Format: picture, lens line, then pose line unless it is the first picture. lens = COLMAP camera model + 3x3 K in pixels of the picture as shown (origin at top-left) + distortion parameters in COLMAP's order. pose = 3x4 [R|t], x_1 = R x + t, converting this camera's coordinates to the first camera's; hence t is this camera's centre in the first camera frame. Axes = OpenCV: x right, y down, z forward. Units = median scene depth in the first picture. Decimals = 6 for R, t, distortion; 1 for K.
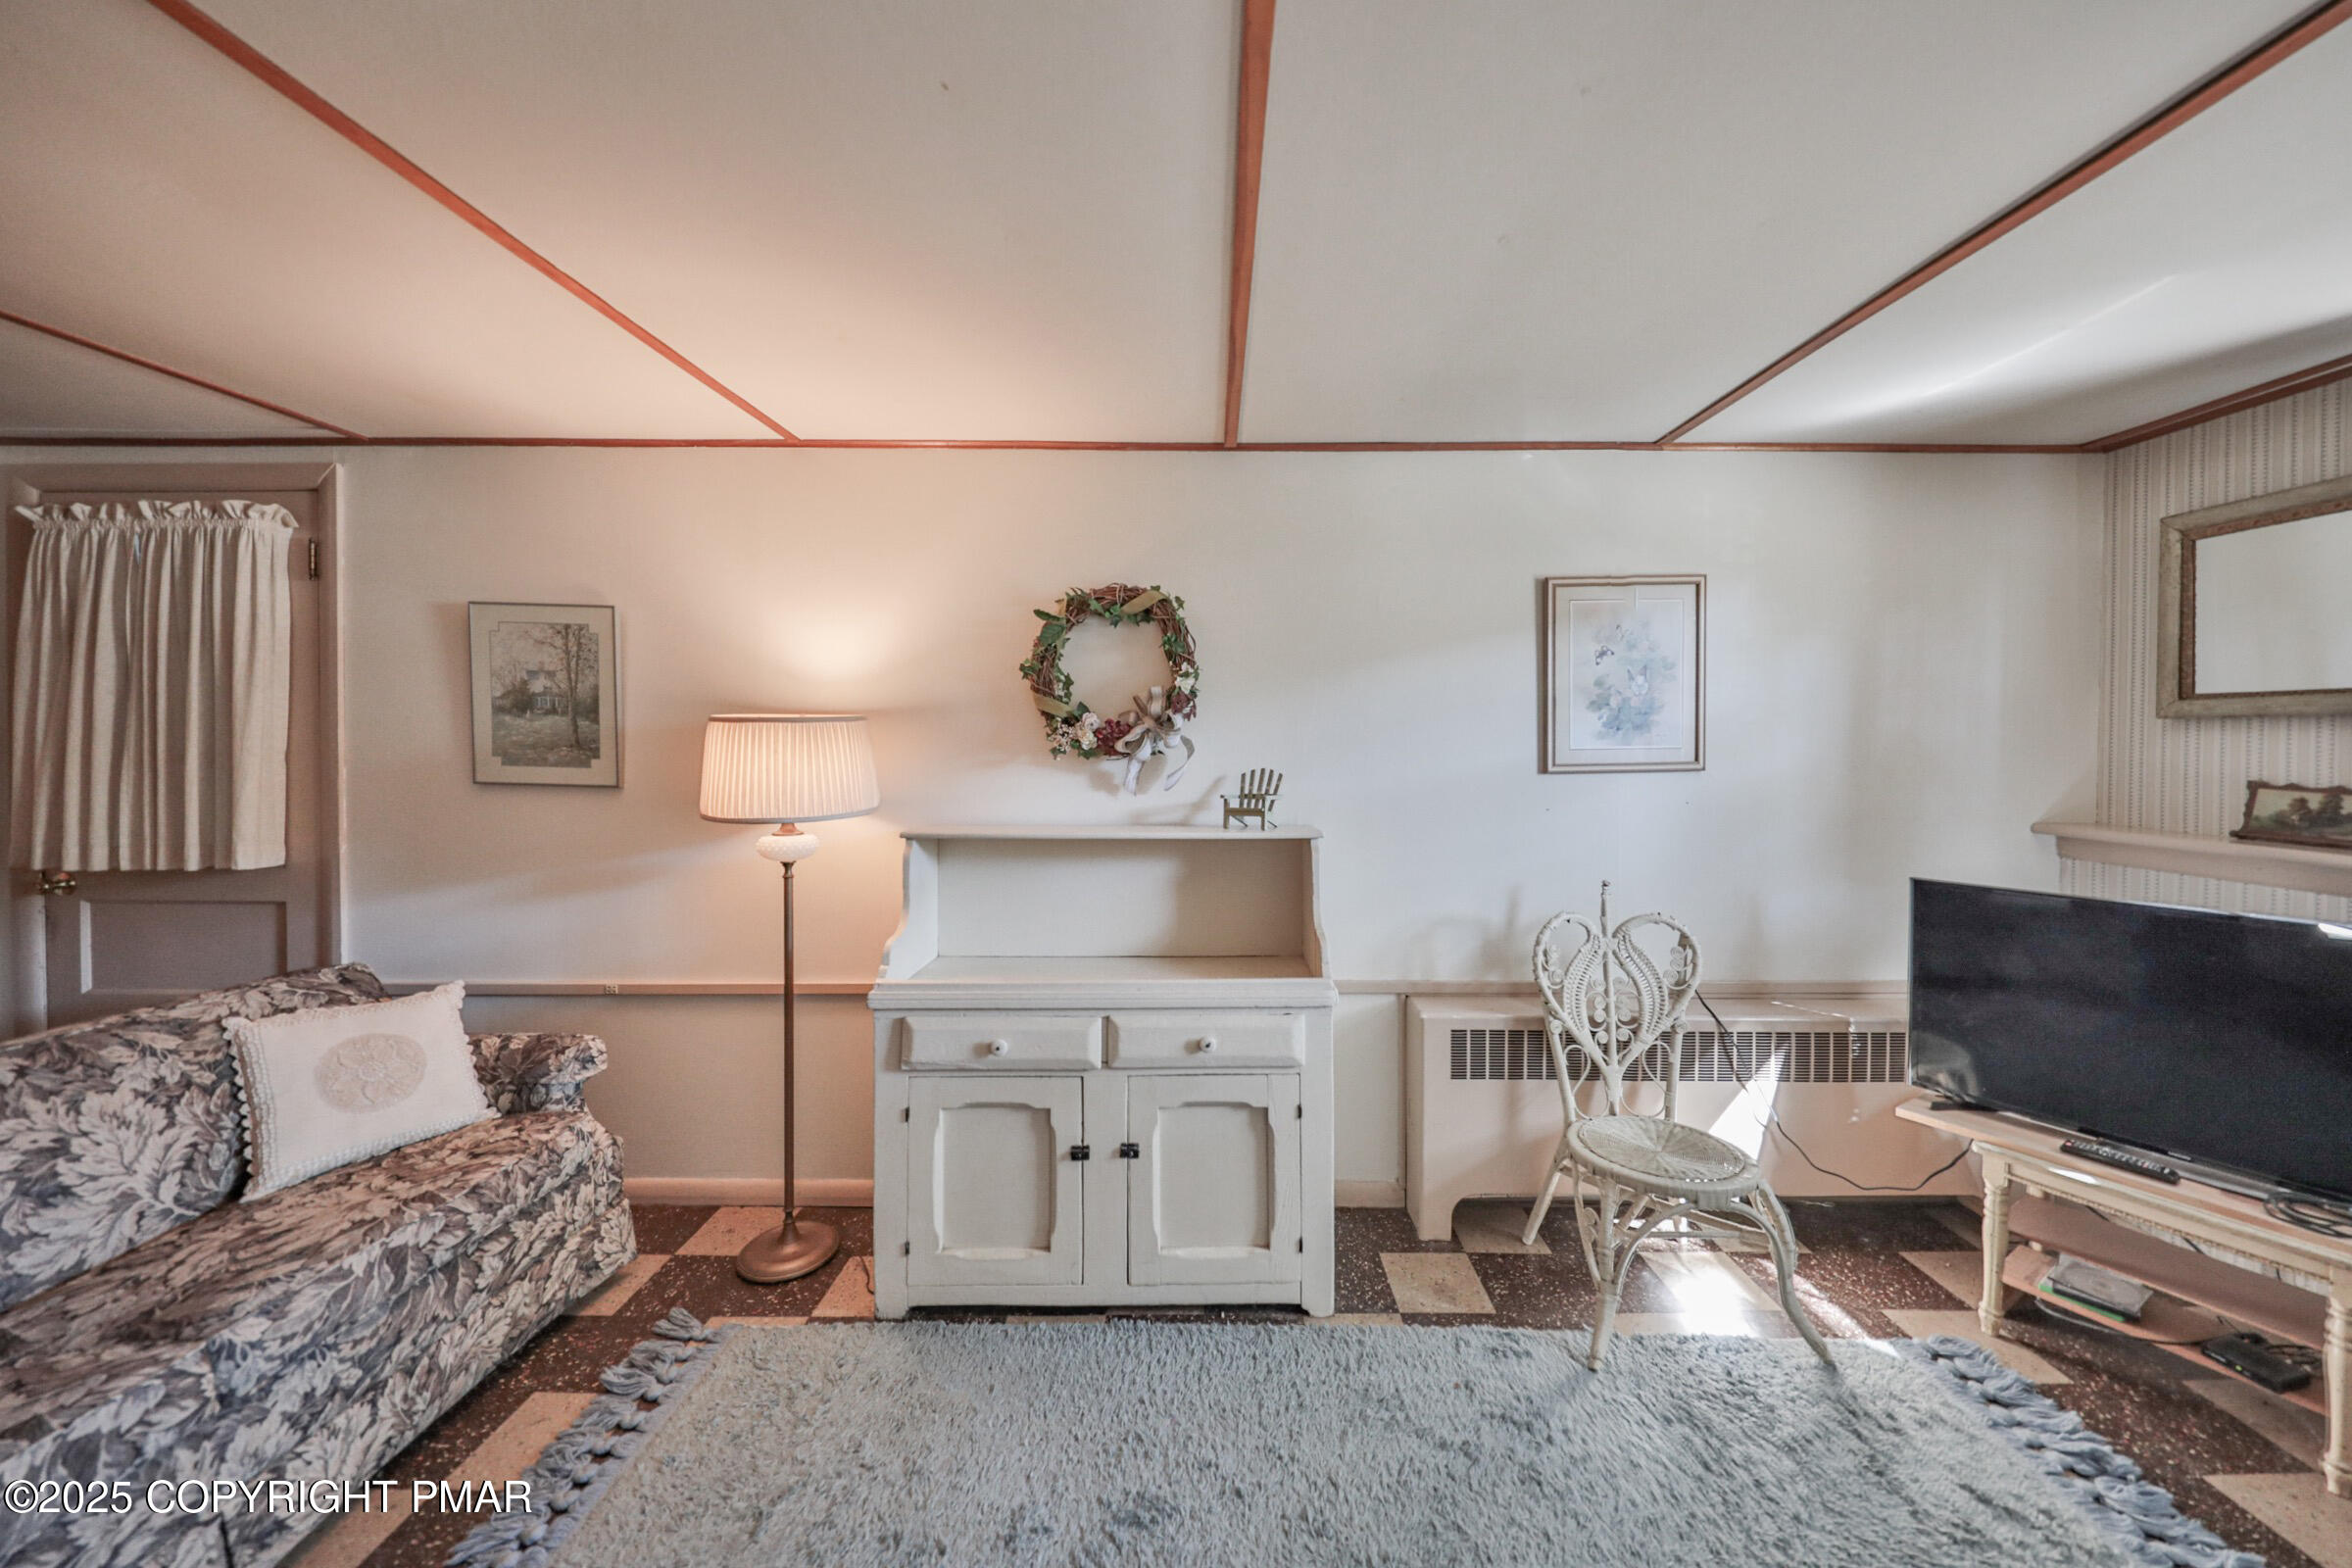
lens RADIAL K [[836.9, 0, 1193.5], [0, 836.9, 751.0], [0, 0, 1]] dist [0.000375, -0.002817]
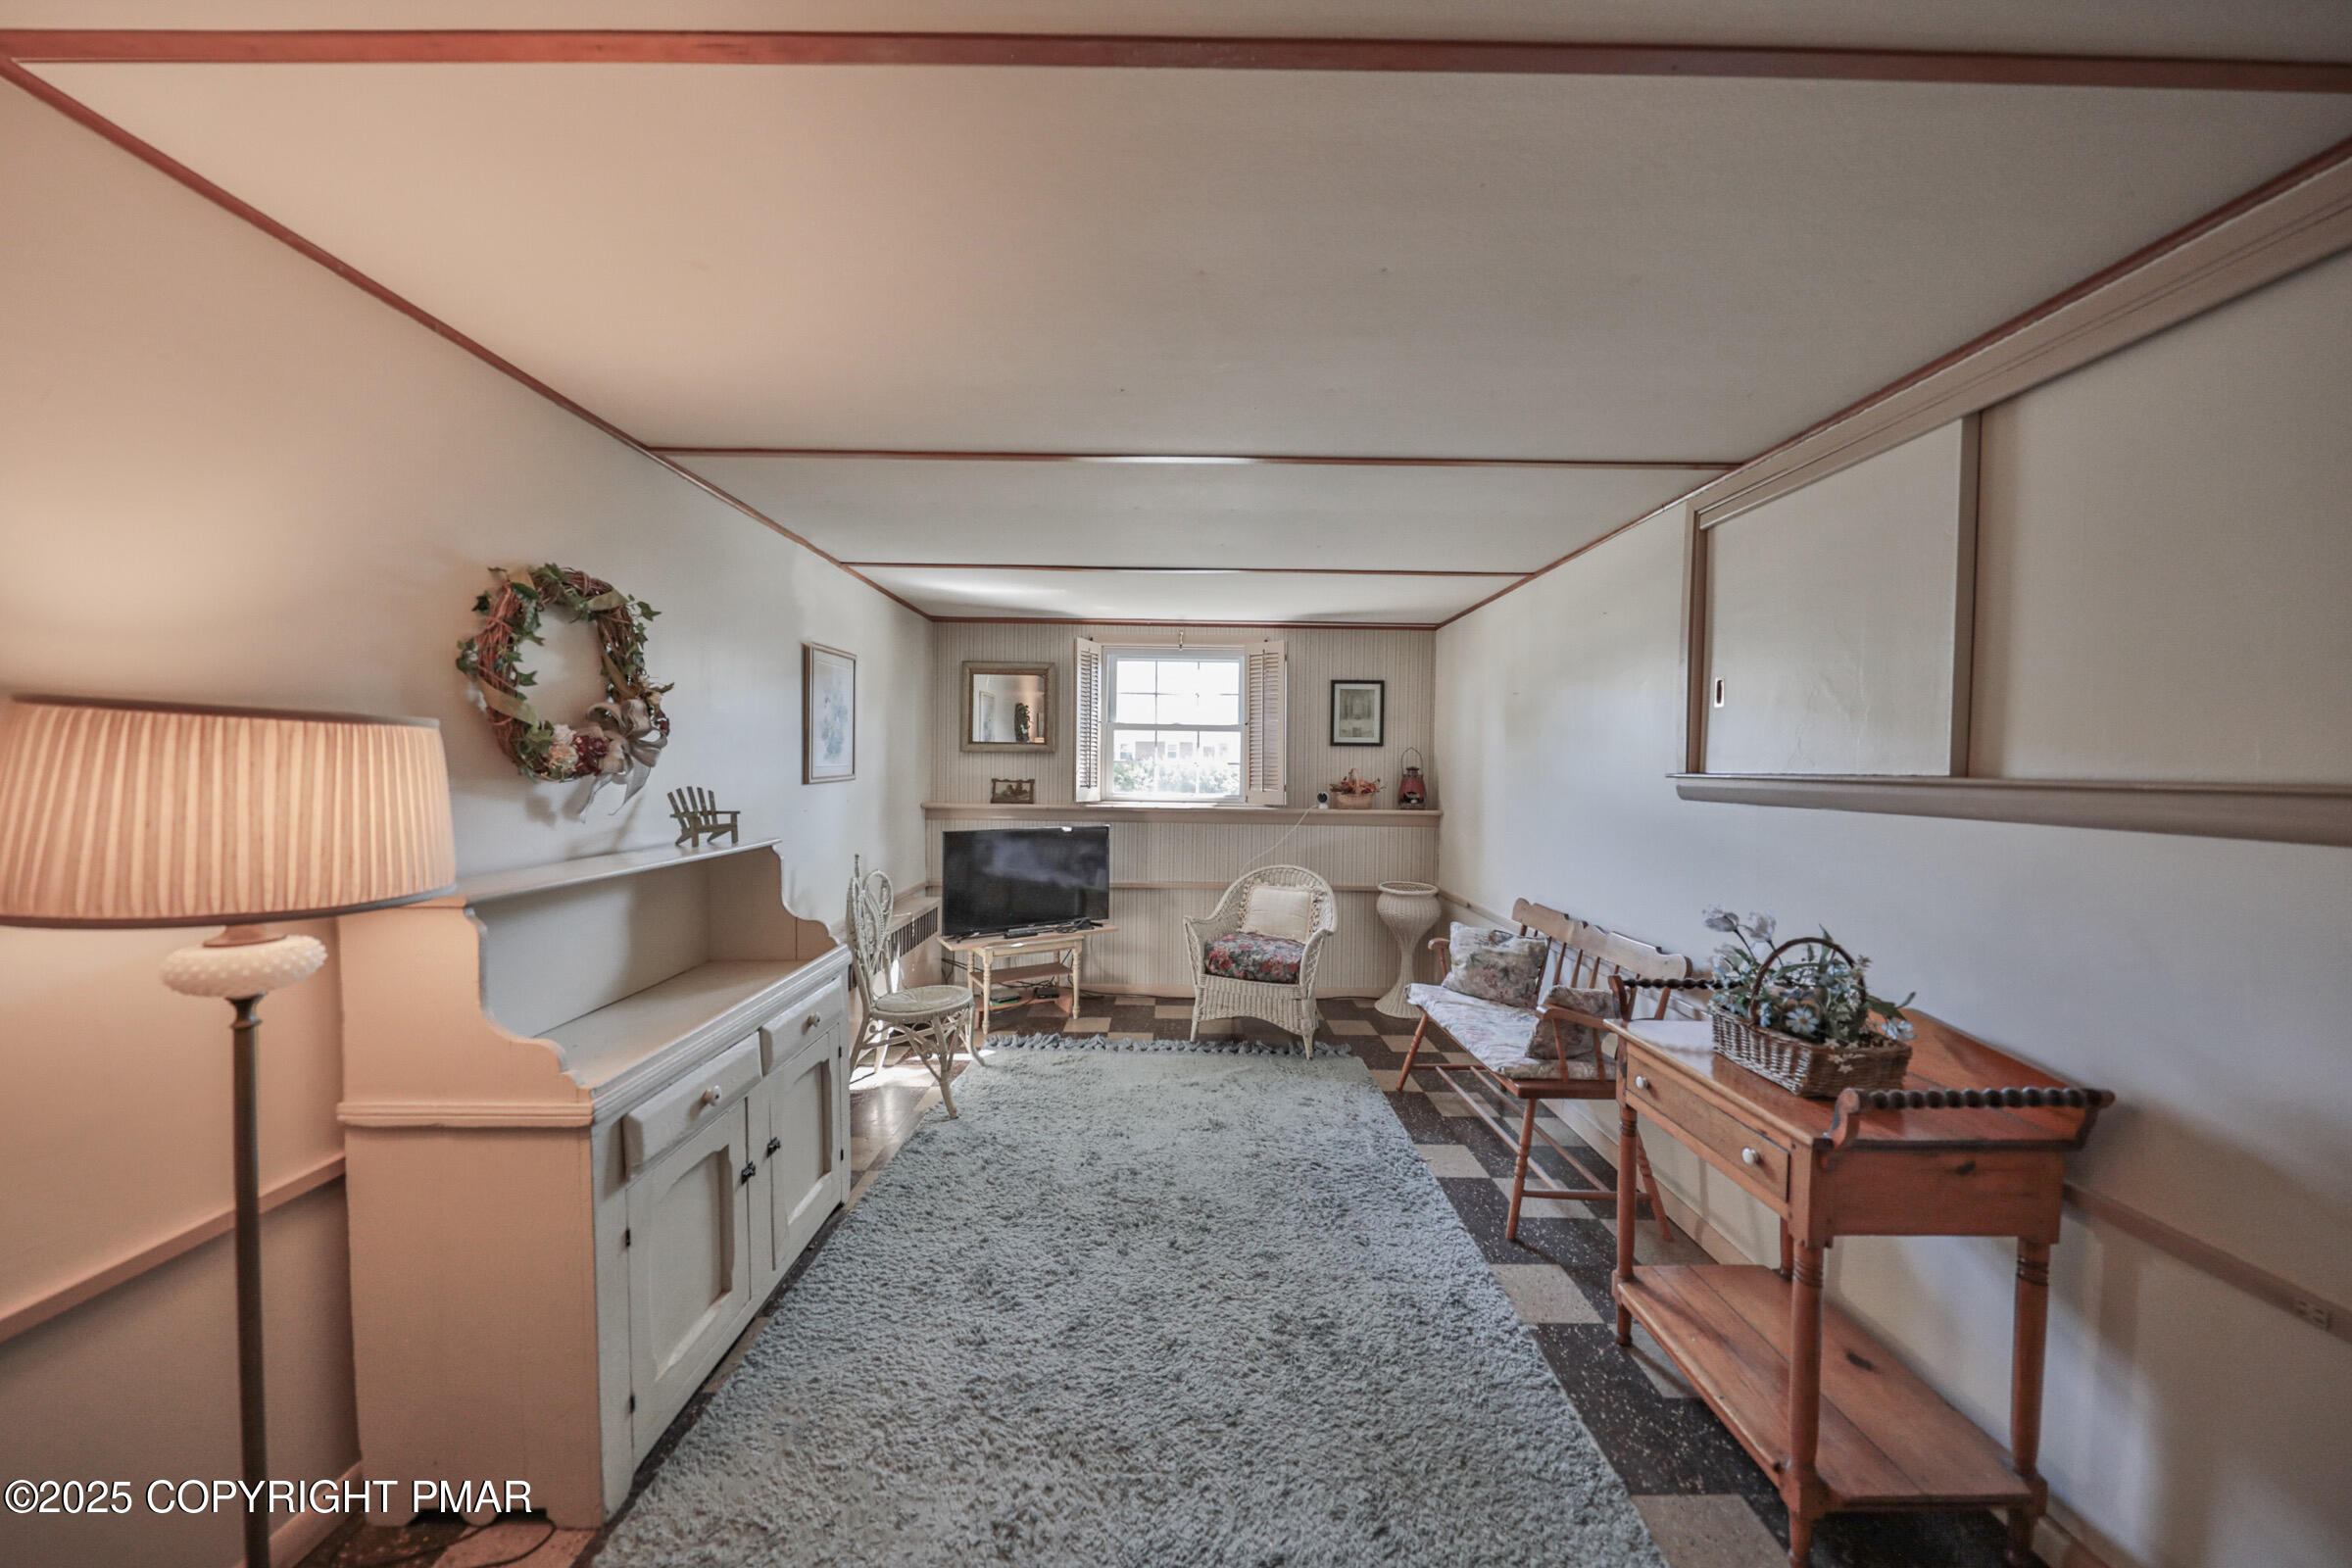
lens RADIAL K [[829.3, 0, 1176.0], [0, 829.3, 784.0], [0, 0, 1]] dist [0.007284, -0.010105]
pose [[-0.026991, -0.025924, 0.999299, -1.016755], [0.000120, 0.999664, 0.025937, -0.009670], [-0.999636, 0.000820, -0.026979, 0.459144]]
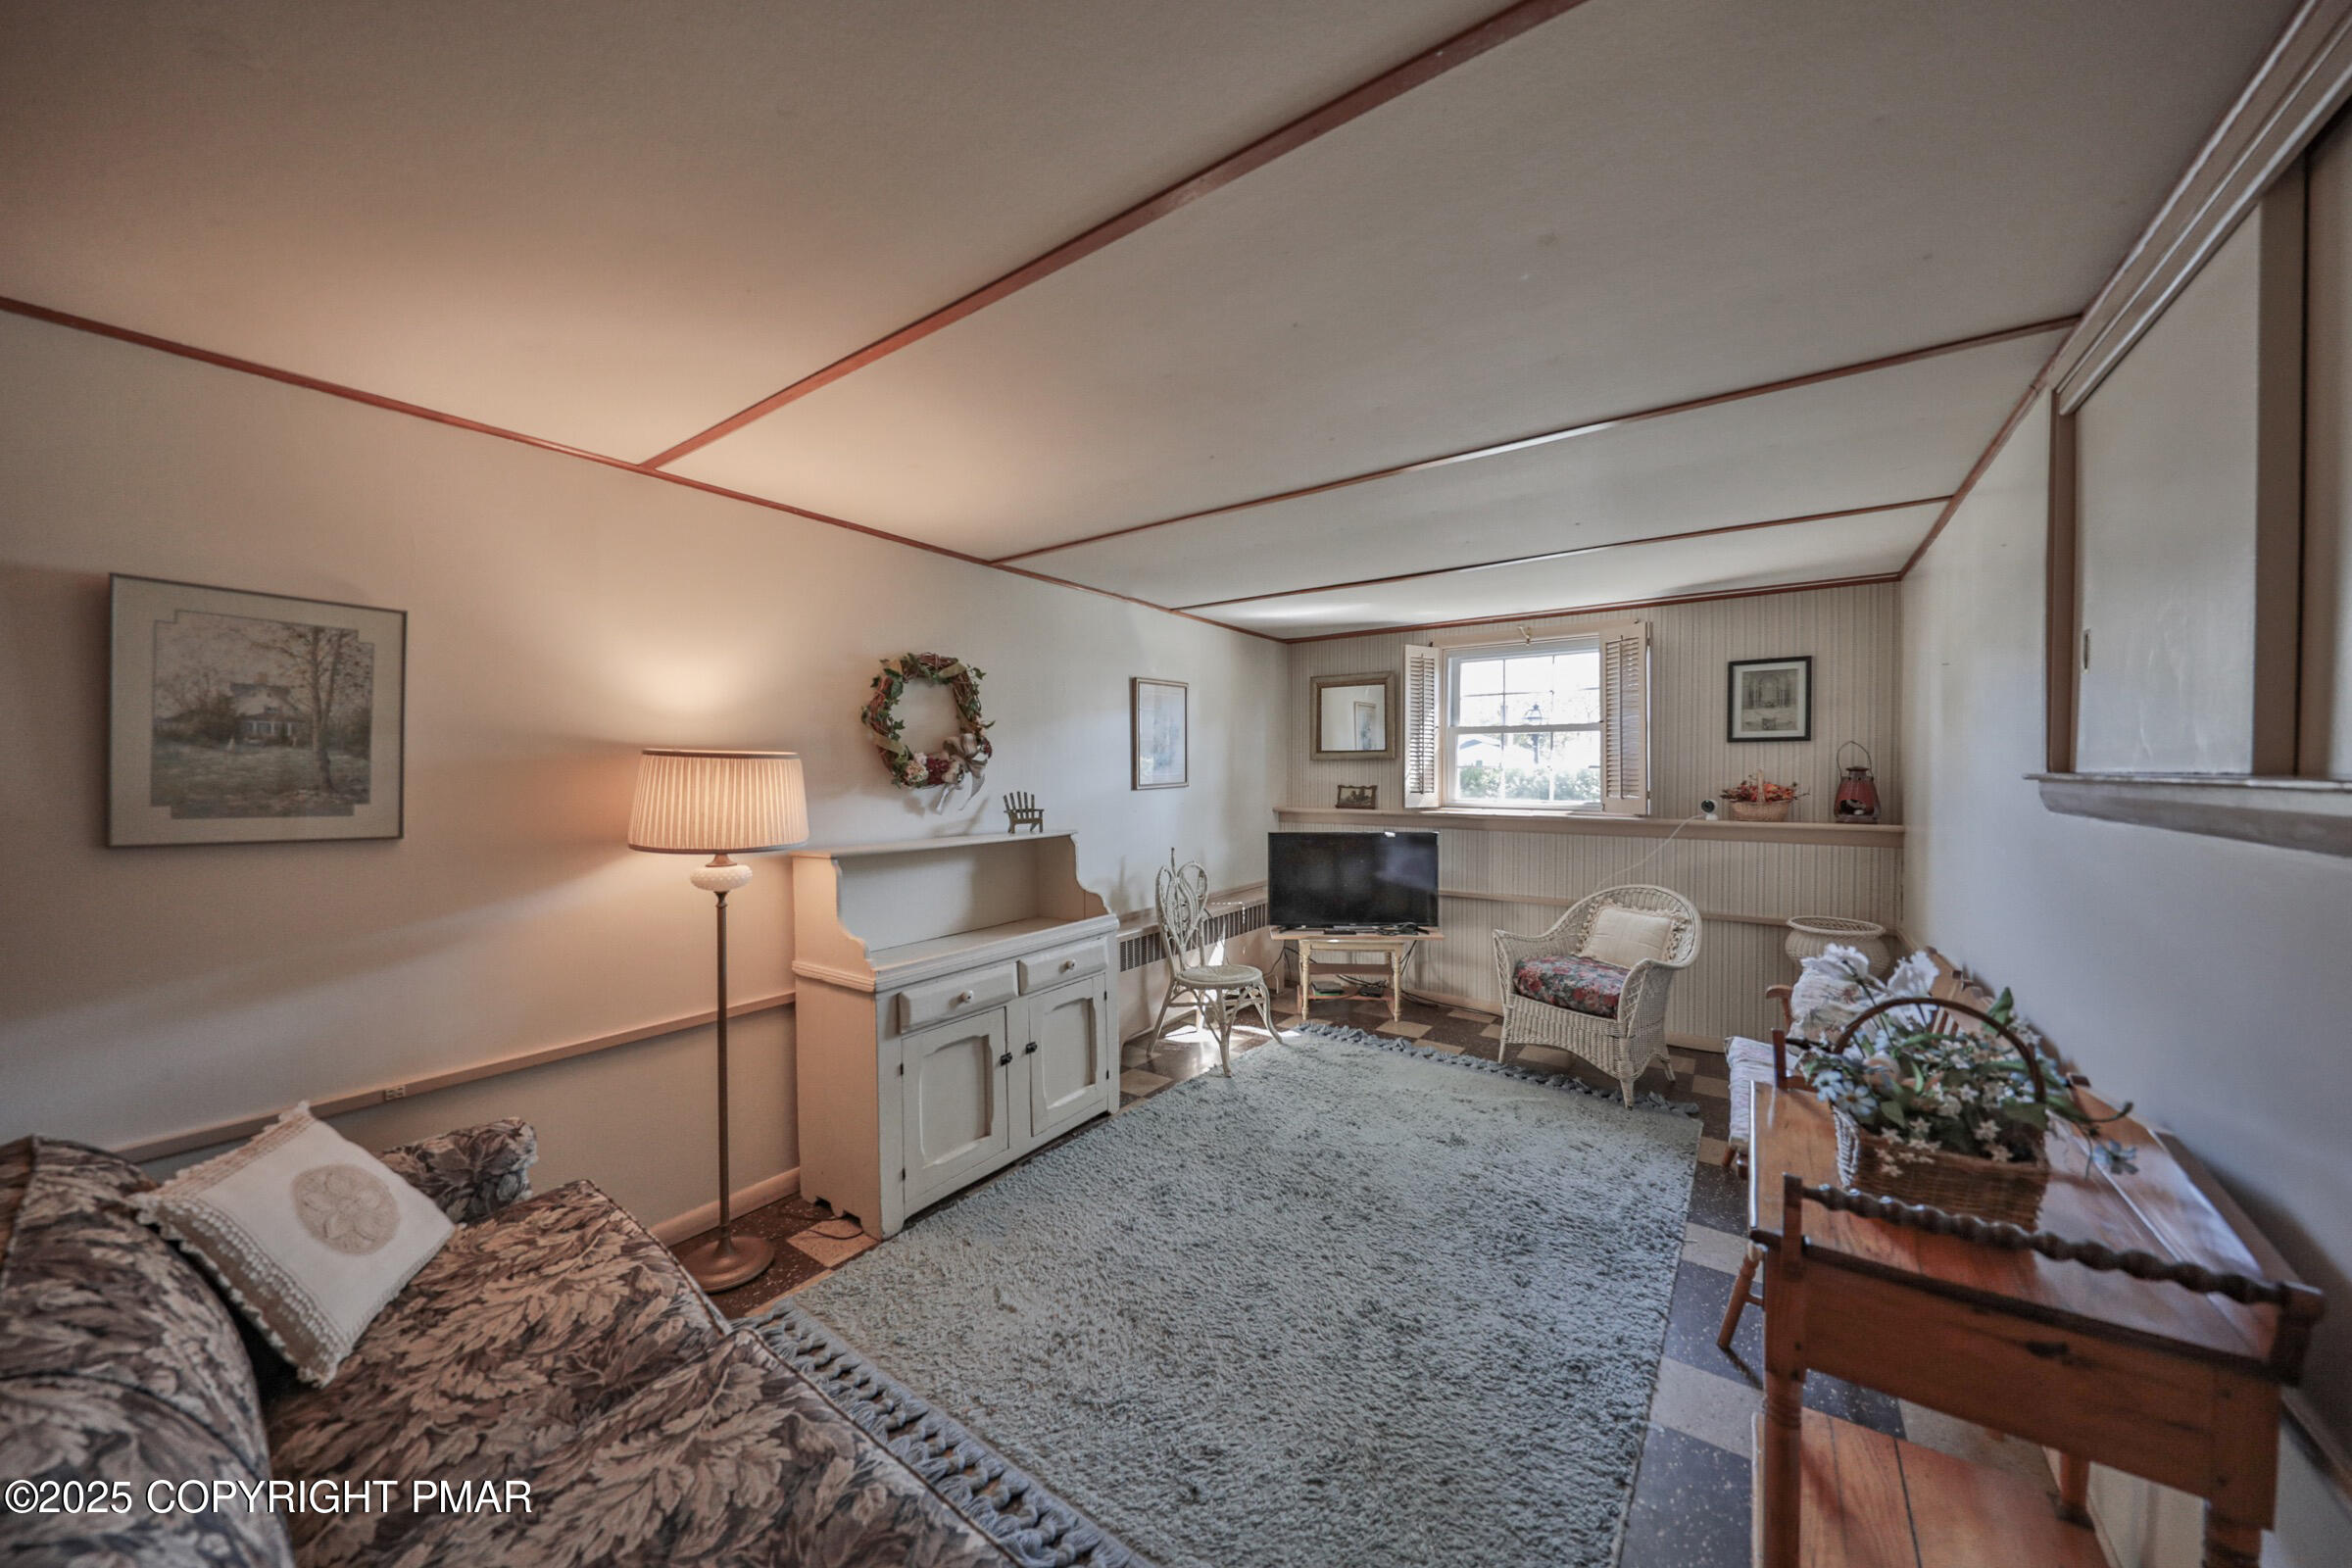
lens RADIAL K [[843.2, 0, 1147.0], [0, 843.2, 784.4], [0, 0, 1]] dist [0.006900, -0.007092]
pose [[0.594182, -0.019844, 0.804086, -1.035802], [0.016182, 0.999788, 0.012716, -0.007569], [-0.804168, 0.005456, 0.594377, -0.059721]]
